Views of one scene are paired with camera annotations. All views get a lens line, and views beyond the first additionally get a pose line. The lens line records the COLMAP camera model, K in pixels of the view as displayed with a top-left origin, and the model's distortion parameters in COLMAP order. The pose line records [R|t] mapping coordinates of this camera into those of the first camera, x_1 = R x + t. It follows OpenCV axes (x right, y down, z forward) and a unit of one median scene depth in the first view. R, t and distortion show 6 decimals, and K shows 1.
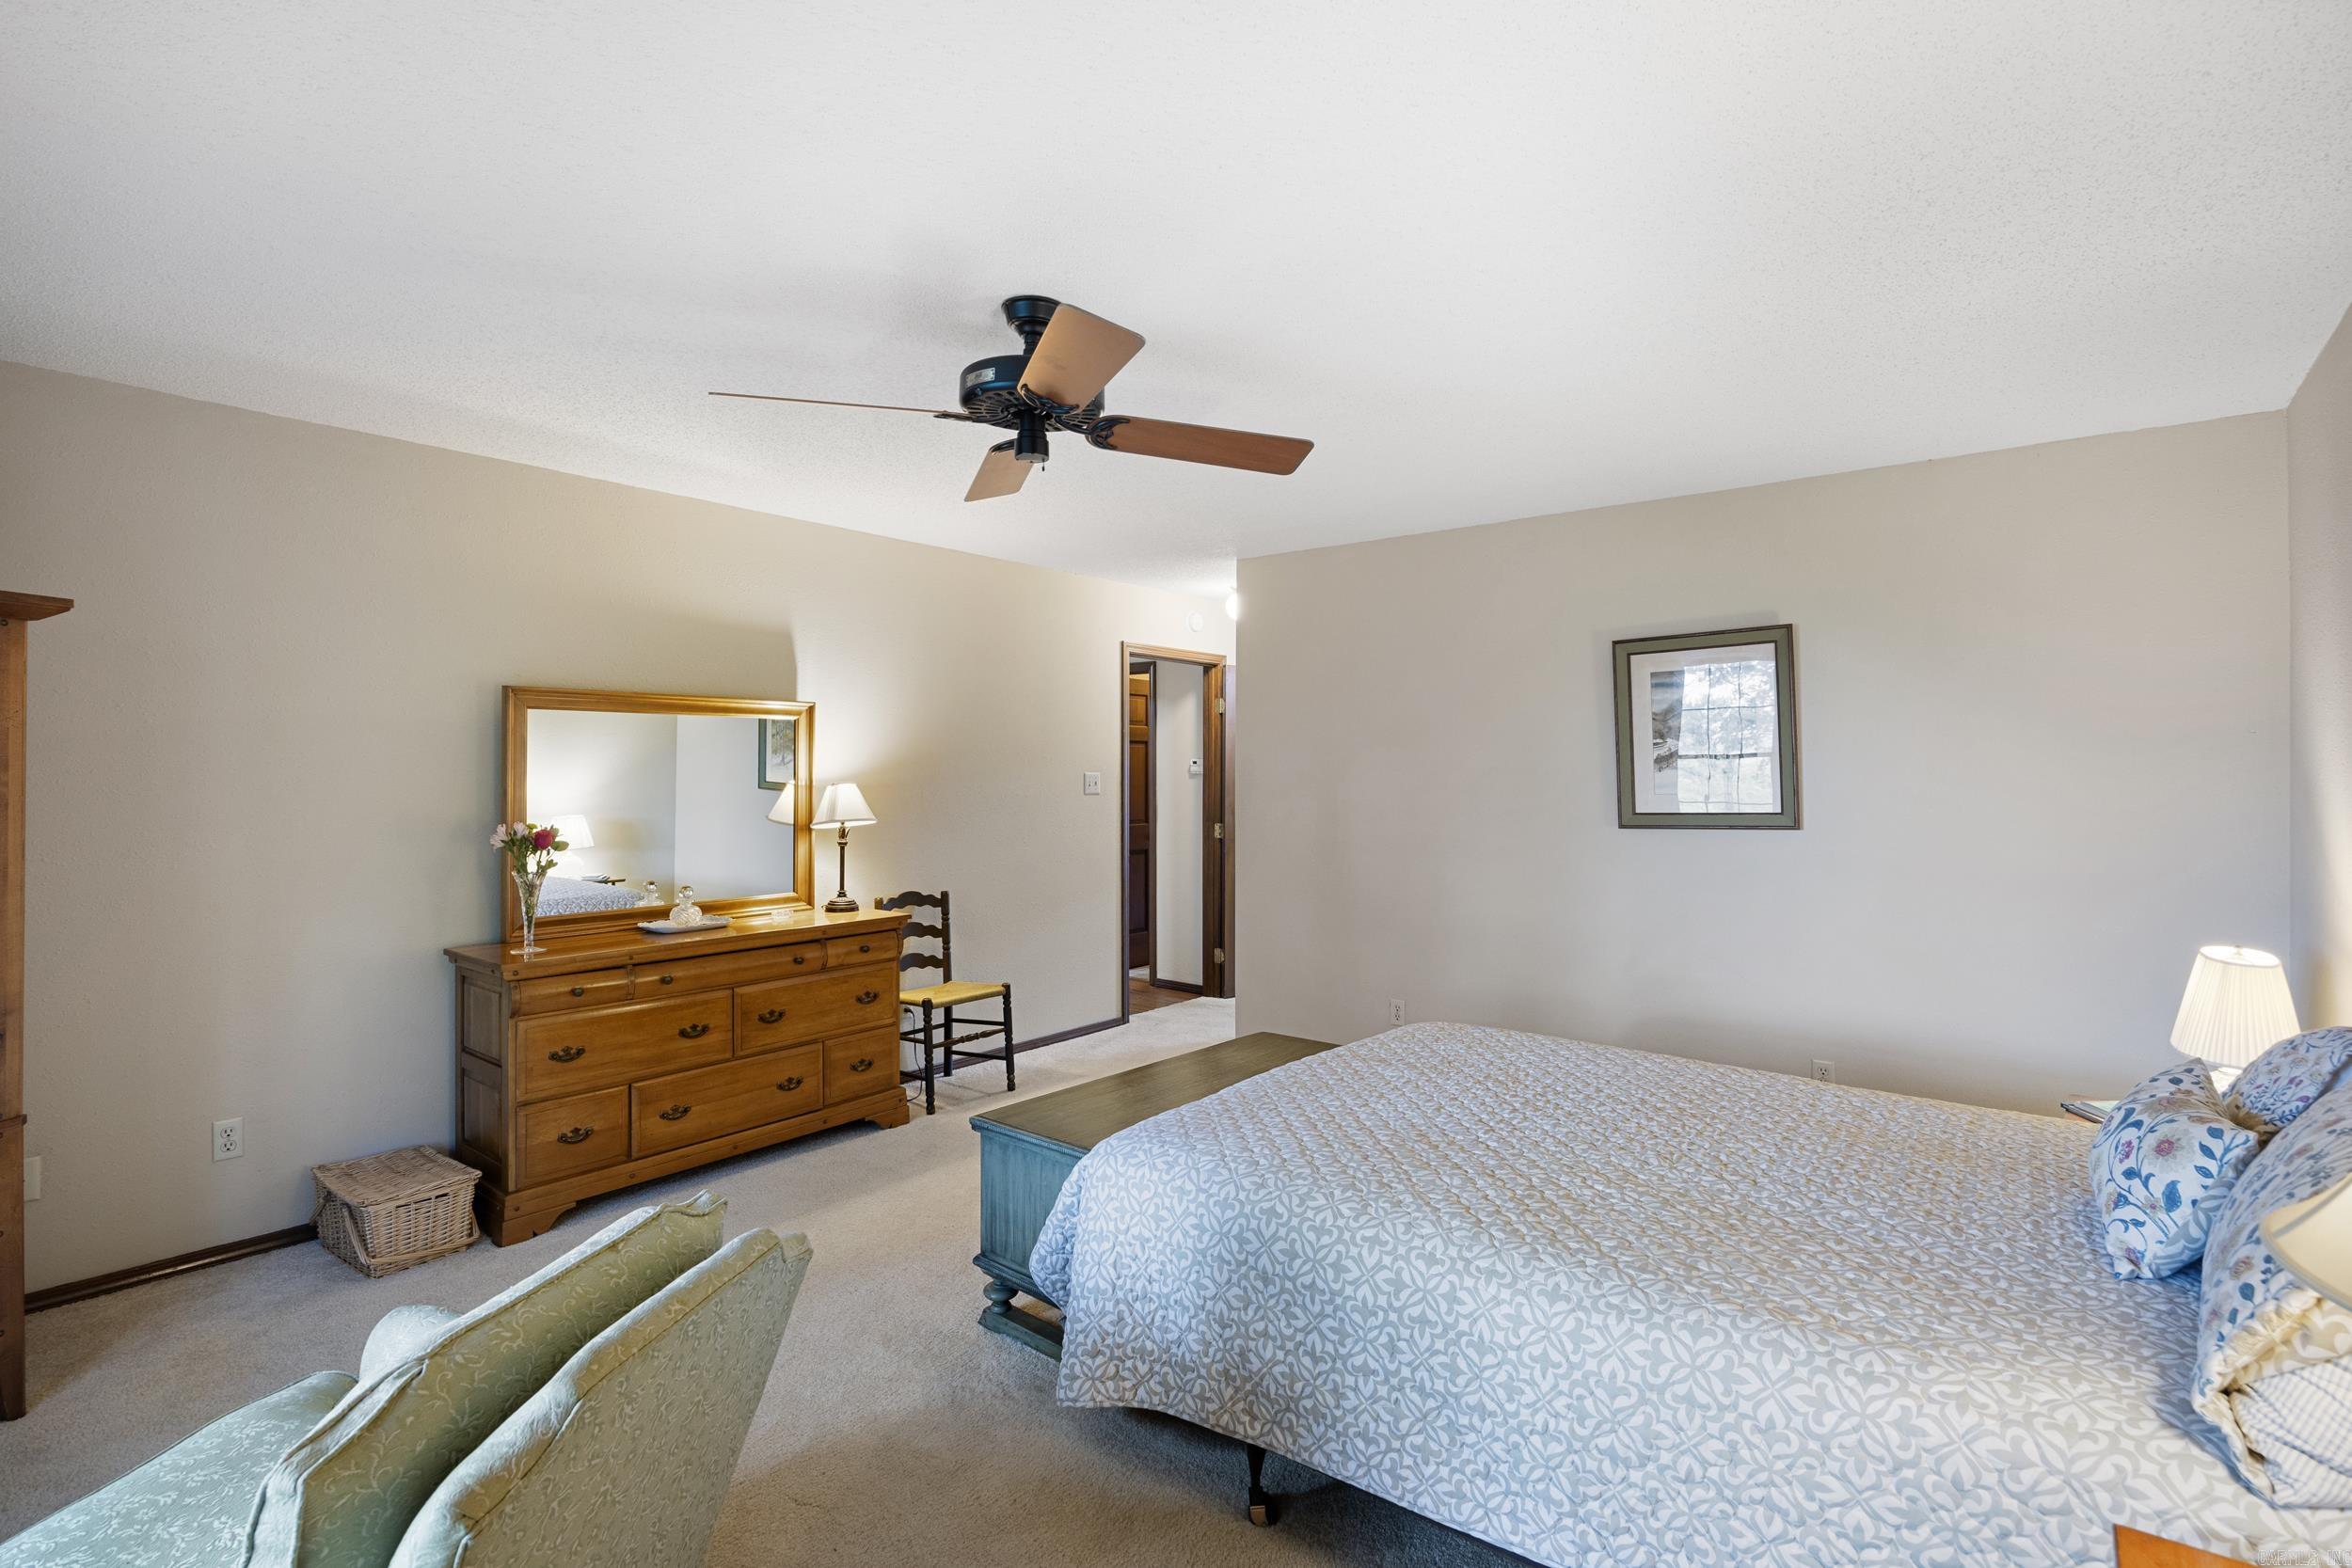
lens RADIAL K [[1086.2, 0, 1178.3], [0, 1086.2, 772.8], [0, 0, 1]] dist [-0.014767, 0.001437]
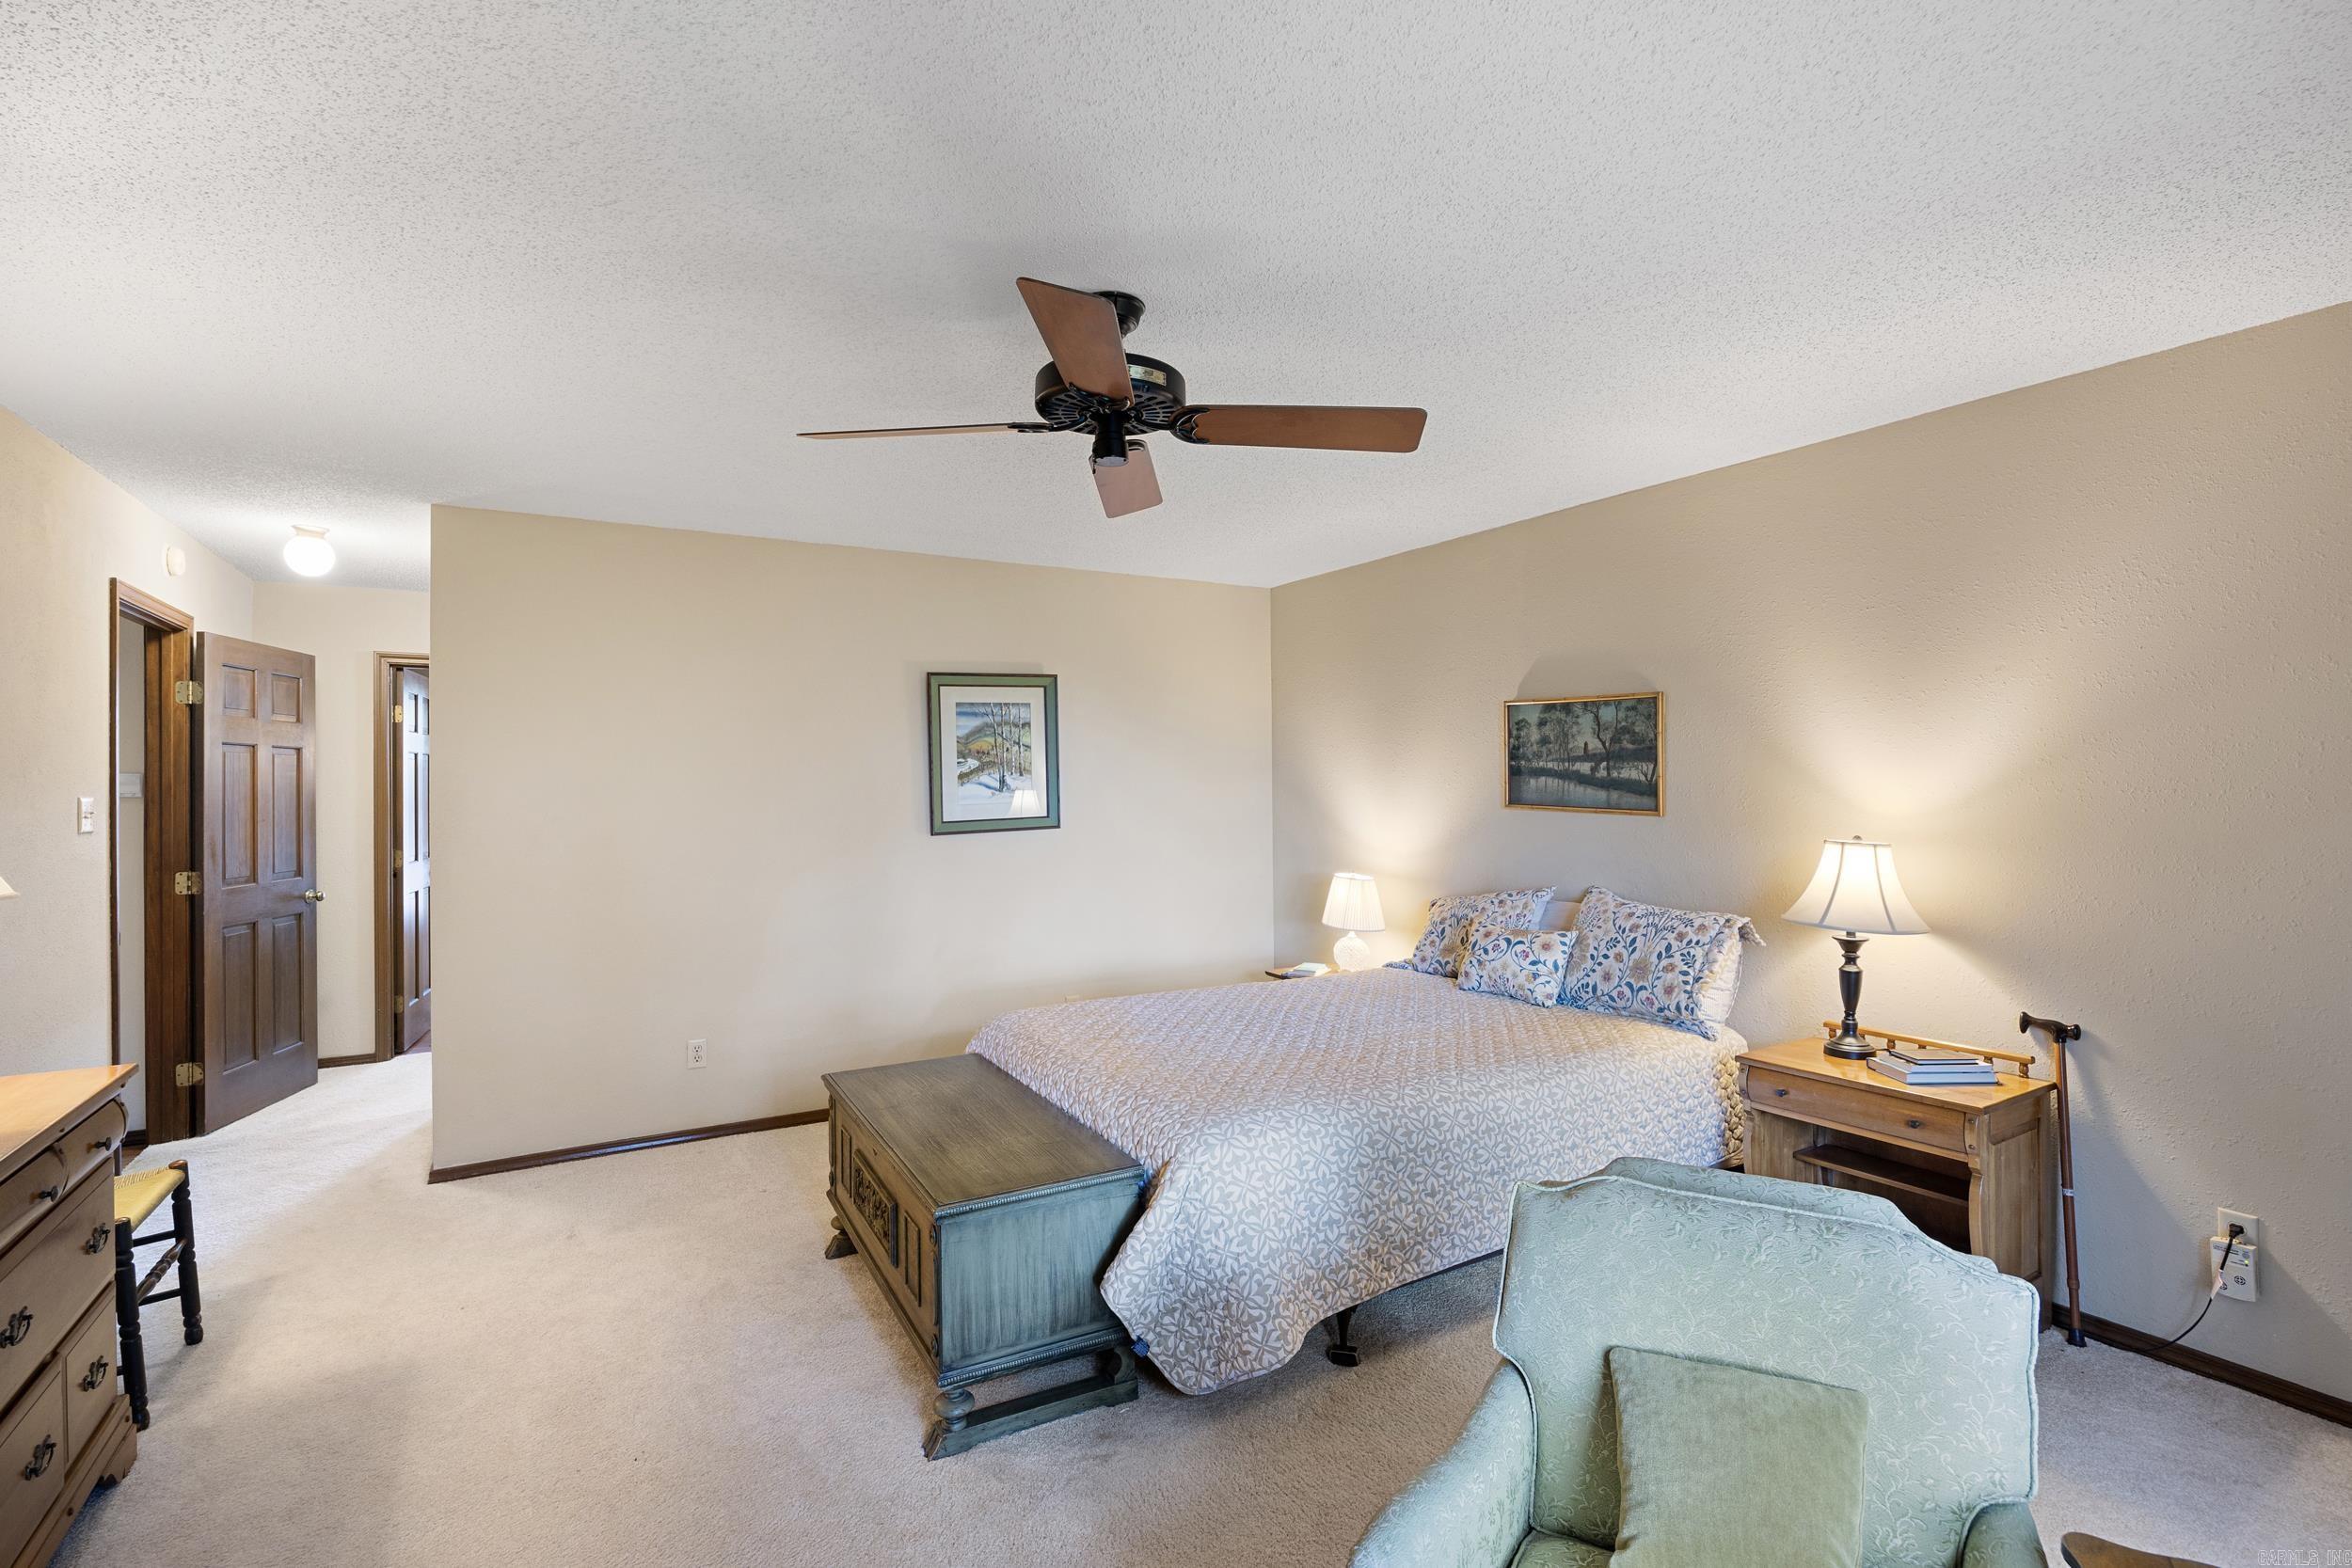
lens RADIAL K [[1086.2, 0, 1180.4], [0, 1086.2, 770.2], [0, 0, 1]] dist [-0.014767, 0.001437]
pose [[0.360113, 0.005397, 0.932893, -0.622661], [0.009457, 0.999911, -0.009435, -0.005024], [-0.932861, 0.012220, 0.360030, 0.367509]]
